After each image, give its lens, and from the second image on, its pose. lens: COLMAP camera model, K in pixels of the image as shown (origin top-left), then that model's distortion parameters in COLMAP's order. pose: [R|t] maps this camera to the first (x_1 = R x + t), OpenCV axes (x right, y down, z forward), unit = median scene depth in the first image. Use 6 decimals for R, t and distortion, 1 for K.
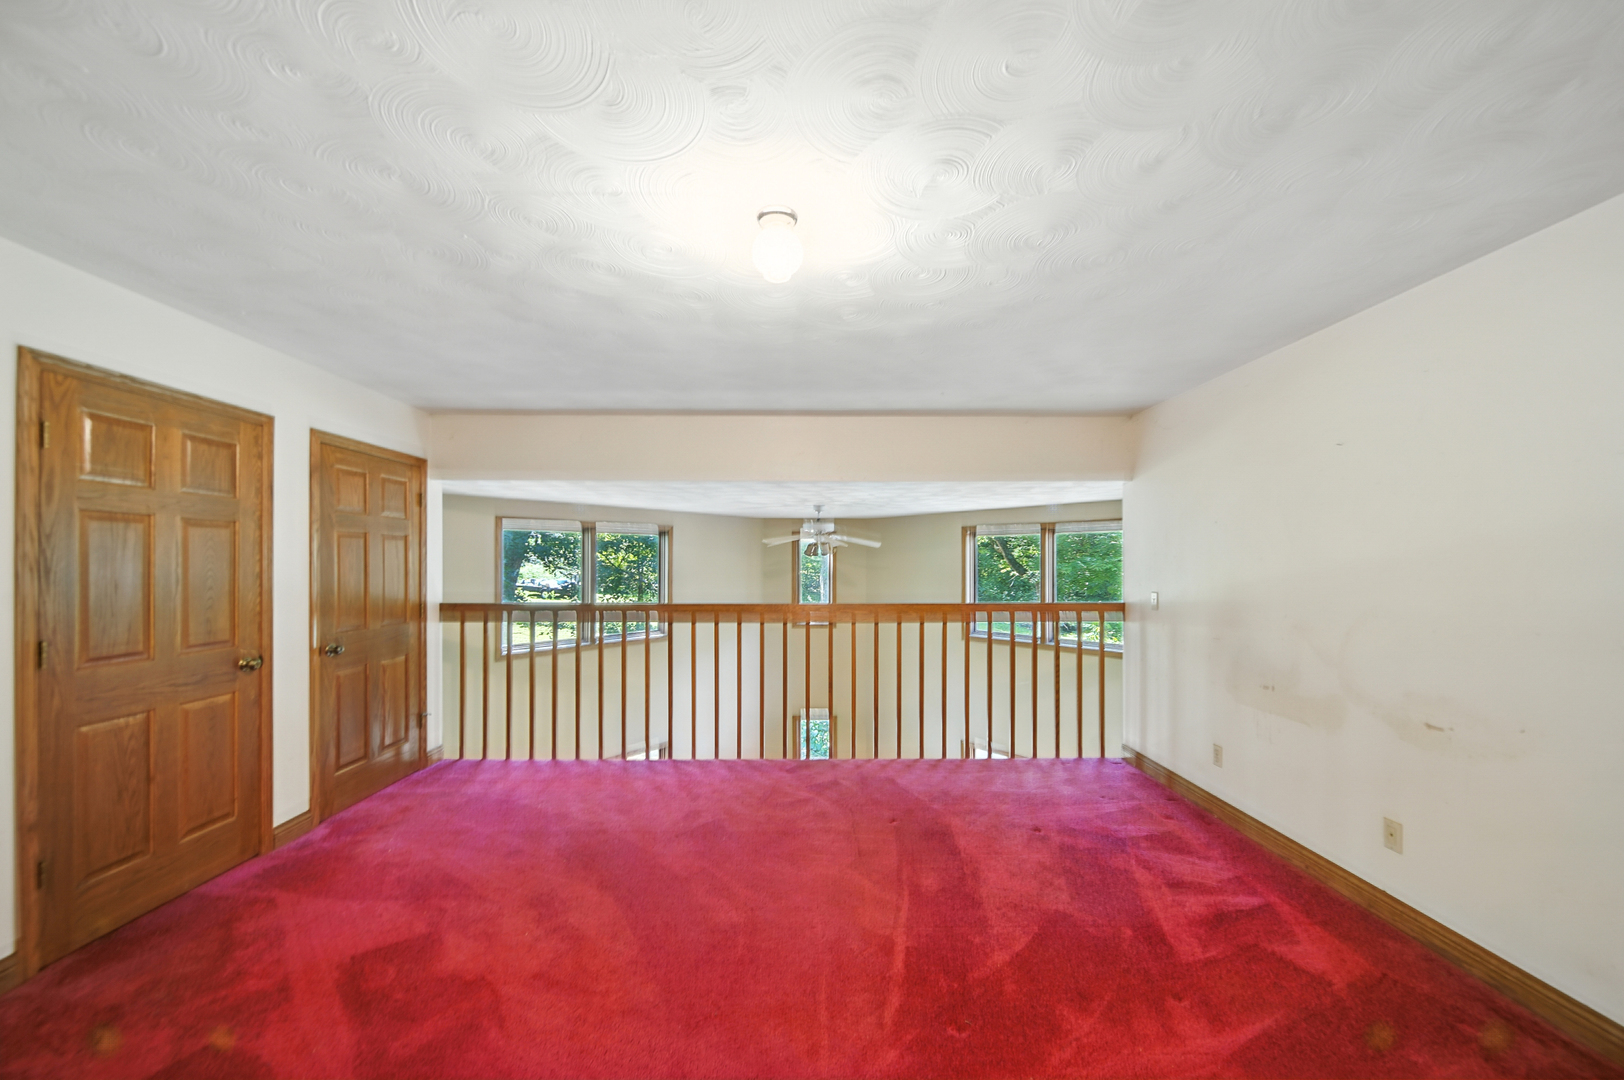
lens RADIAL K [[585.5, 0, 820.2], [0, 585.5, 552.3], [0, 0, 1]] dist [0.003749, -0.000930]
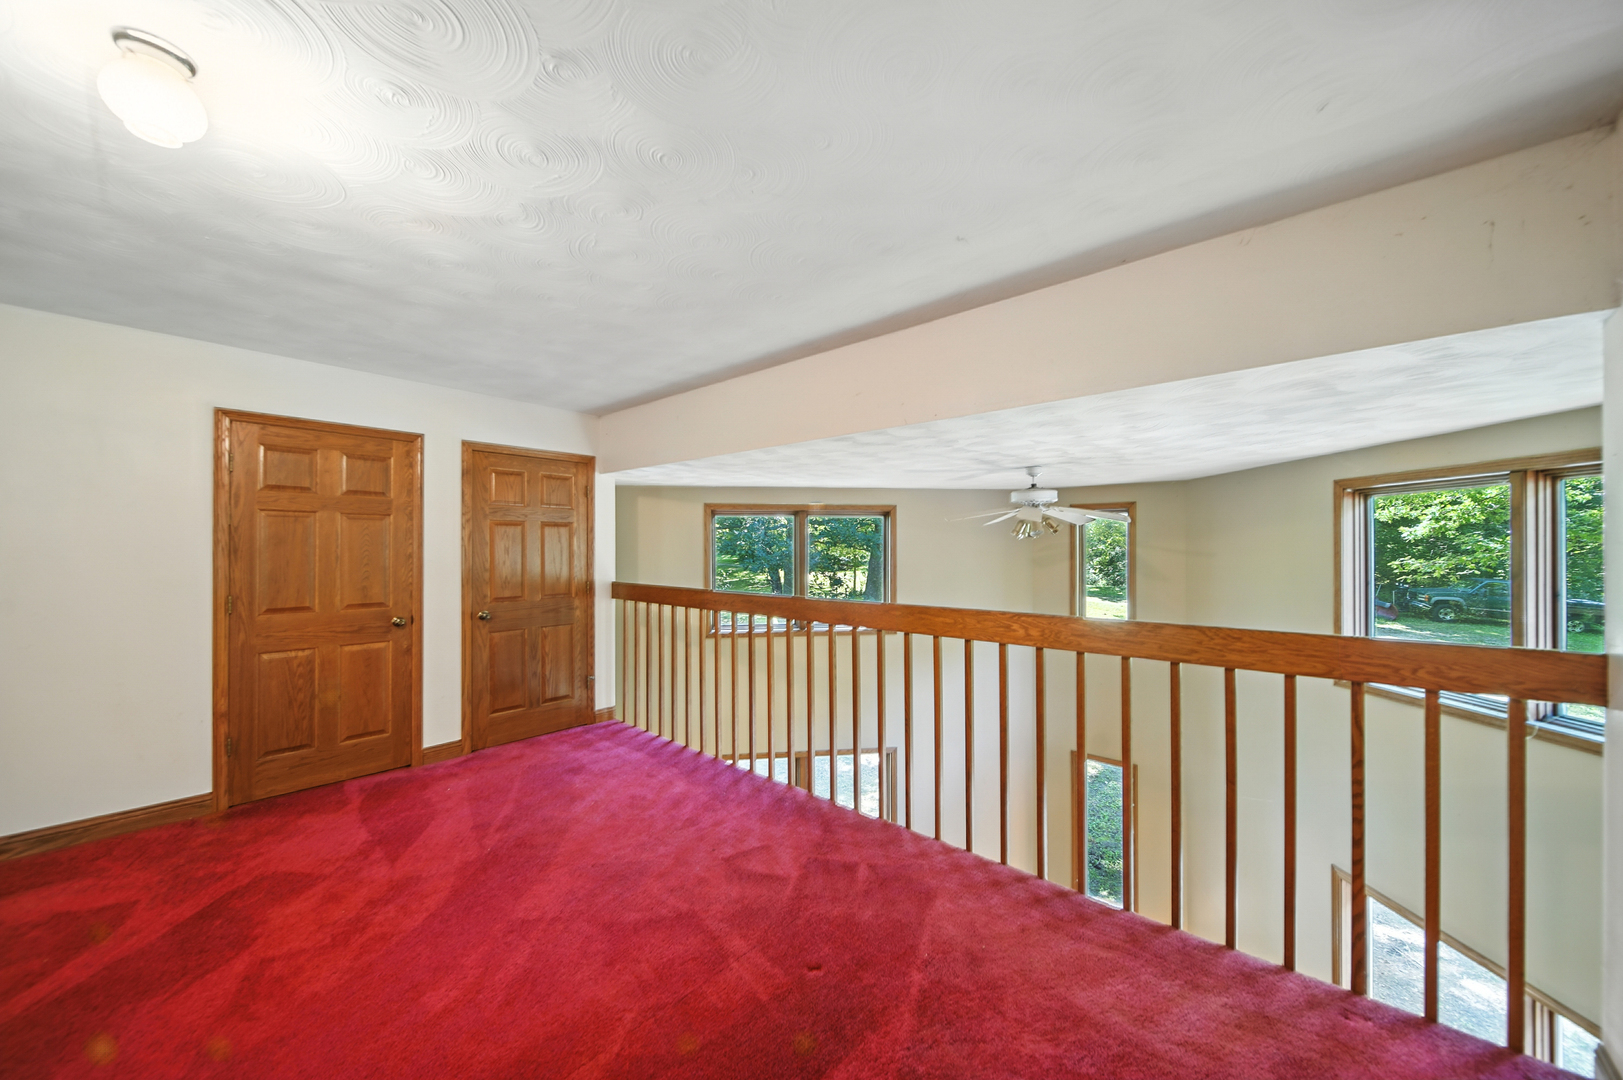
lens RADIAL K [[585.1, 0, 809.3], [0, 585.1, 546.1], [0, 0, 1]] dist [0.003749, -0.000930]
pose [[0.742926, -0.002347, -0.669369, 0.533537], [0.010558, 0.999911, 0.008213, 0.014697], [0.669290, -0.013169, 0.742884, 0.554042]]
